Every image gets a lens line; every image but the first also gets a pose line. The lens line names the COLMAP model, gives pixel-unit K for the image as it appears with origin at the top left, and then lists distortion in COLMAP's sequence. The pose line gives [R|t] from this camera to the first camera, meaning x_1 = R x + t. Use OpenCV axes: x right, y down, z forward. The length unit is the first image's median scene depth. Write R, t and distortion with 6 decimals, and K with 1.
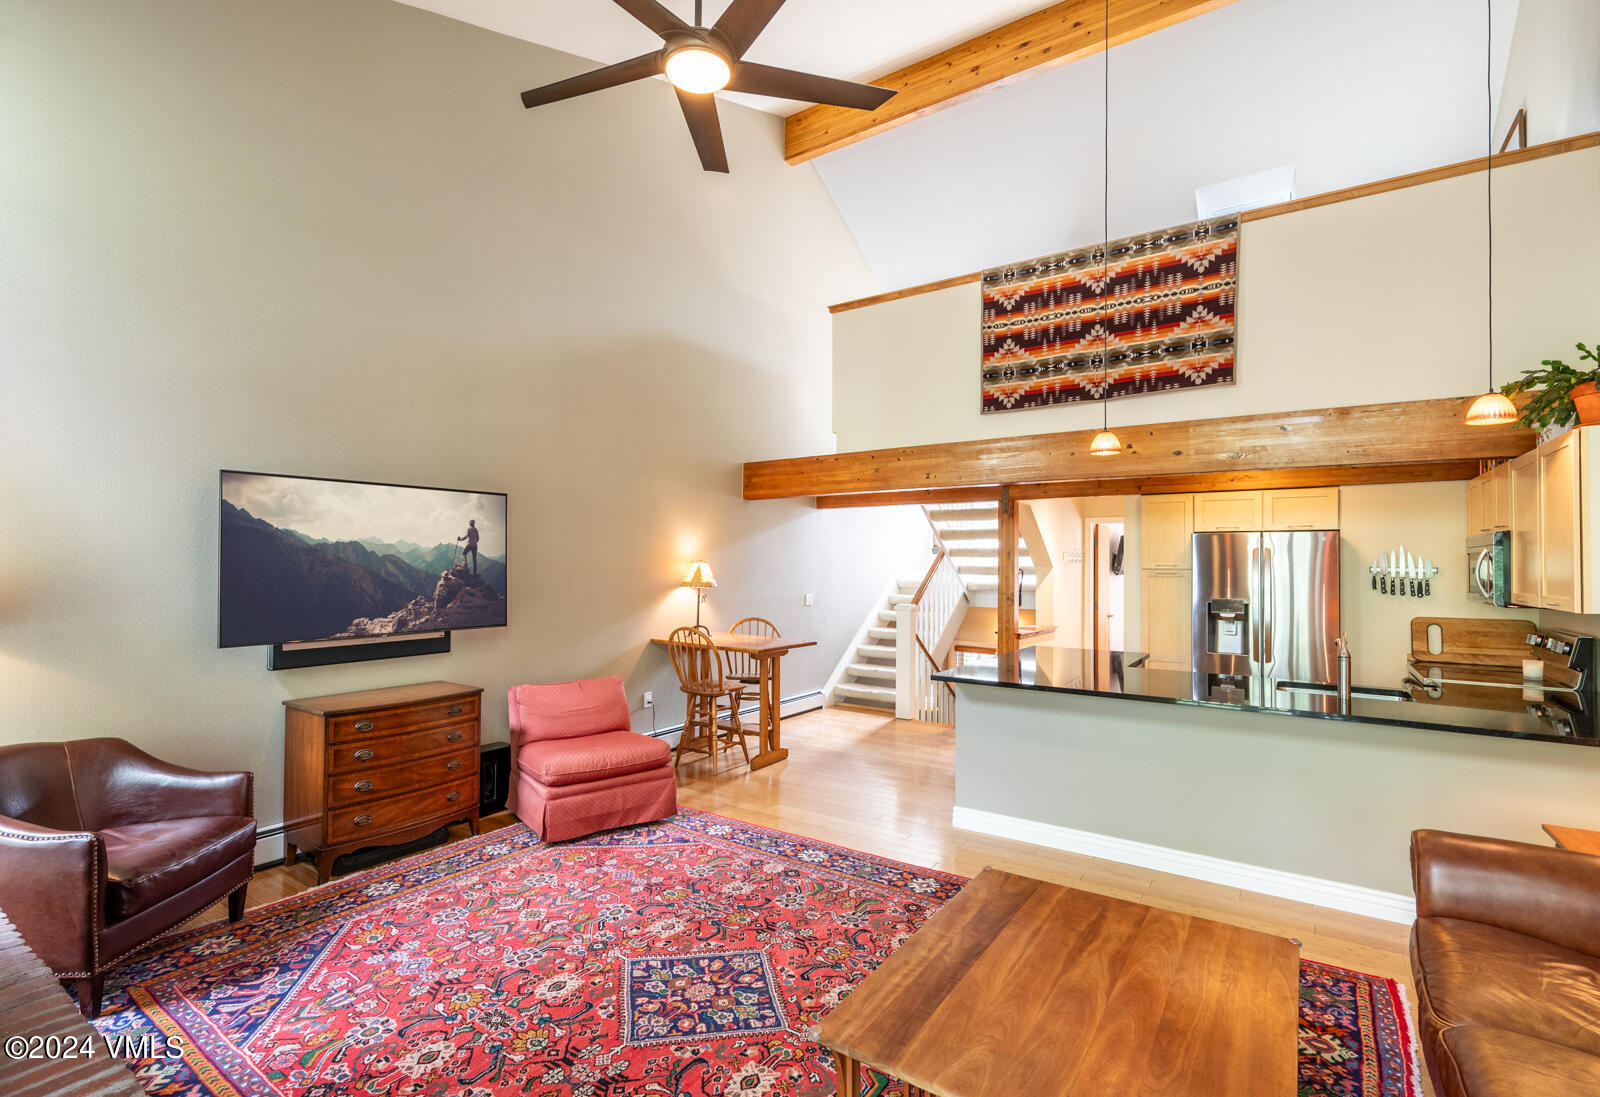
lens RADIAL K [[728.1, 0, 805.1], [0, 728.1, 524.7], [0, 0, 1]] dist [0.001804, 0.000431]
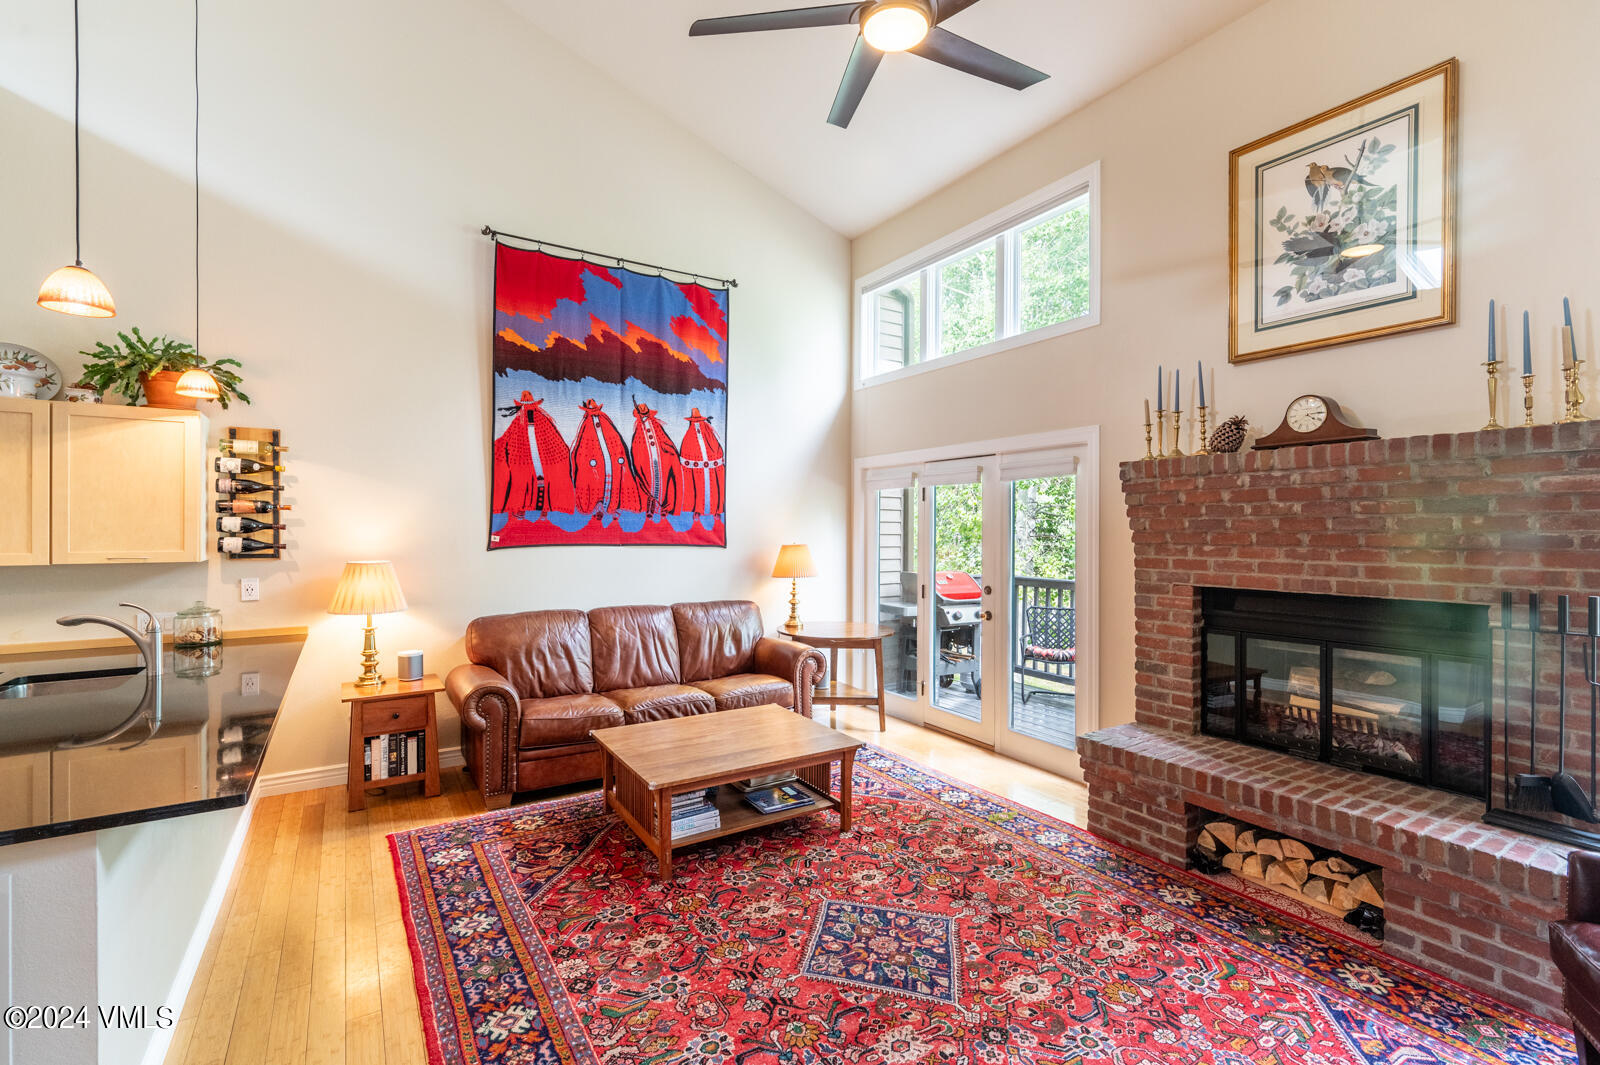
lens RADIAL K [[719.3, 0, 821.4], [0, 719.3, 533.2], [0, 0, 1]] dist [-0.000022, -0.000209]
pose [[-0.924423, -0.009273, 0.381256, -0.326802], [-0.027847, 0.998677, -0.043228, 0.077445], [-0.380351, -0.050577, -0.923458, 1.468911]]
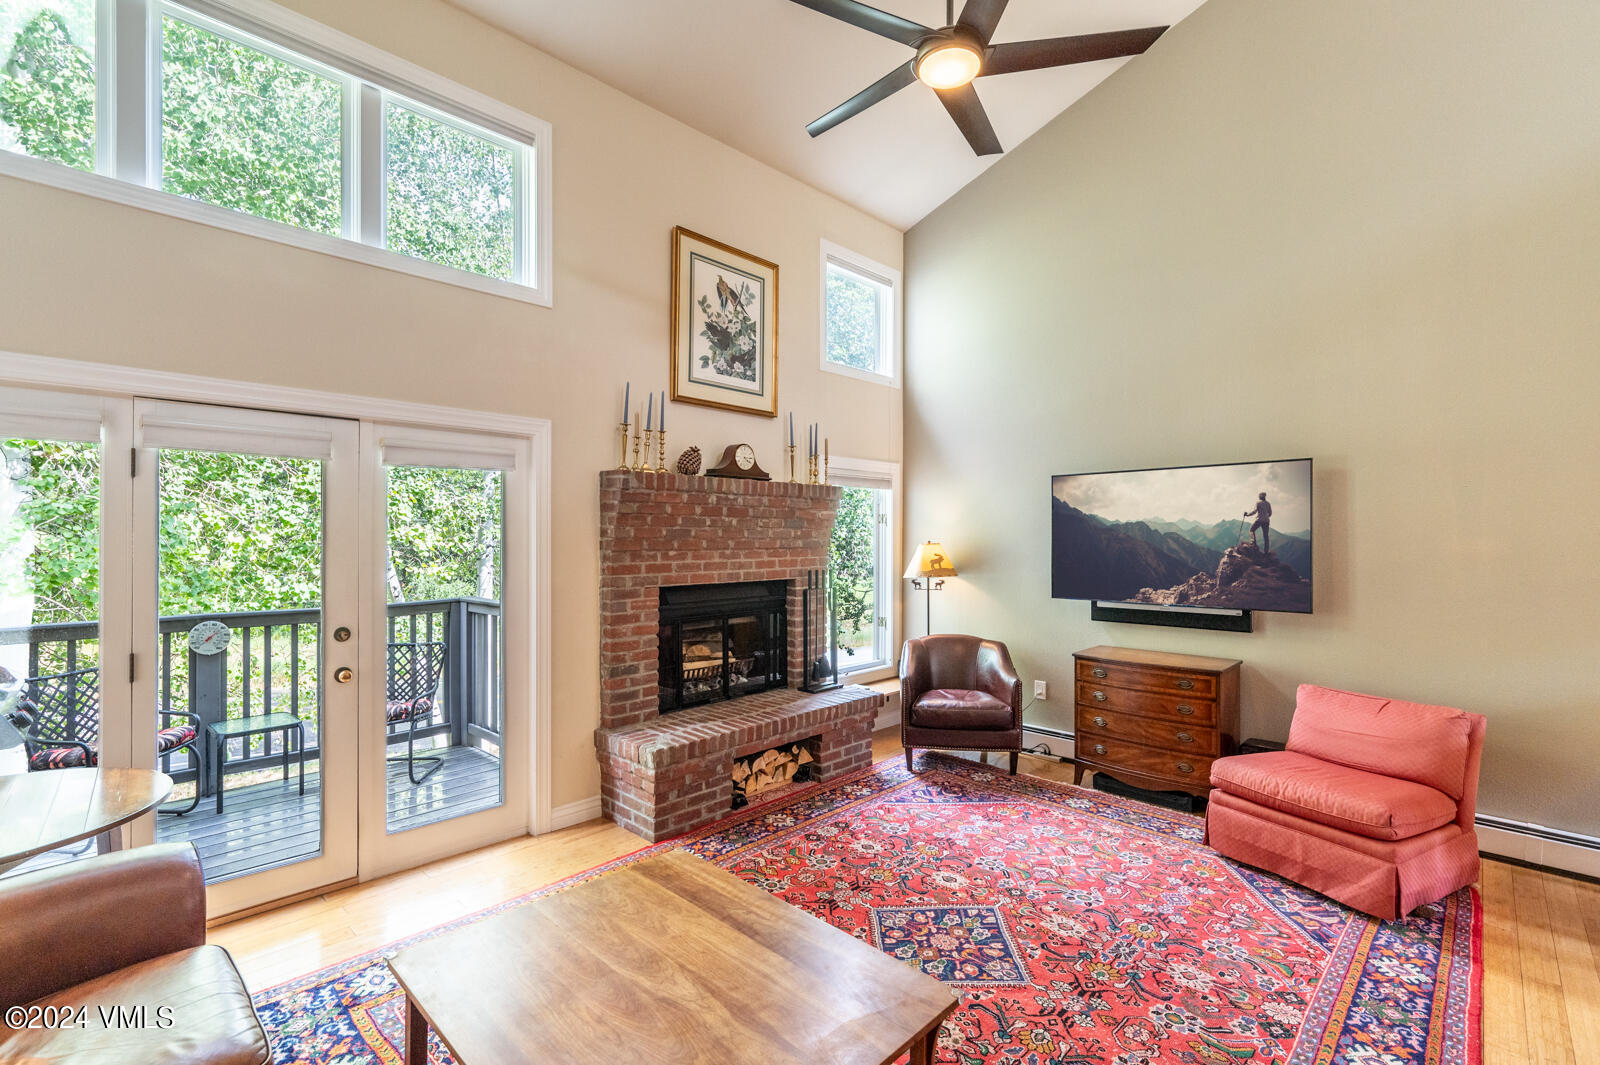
lens RADIAL K [[711.4, 0, 782.8], [0, 711.4, 539.7], [0, 0, 1]] dist [-0.000450, 0.000177]
pose [[-0.184105, -0.003247, -0.982901, 0.674967], [0.051174, 0.998607, -0.012884, 0.041882], [0.981574, -0.052671, -0.183682, 0.725679]]
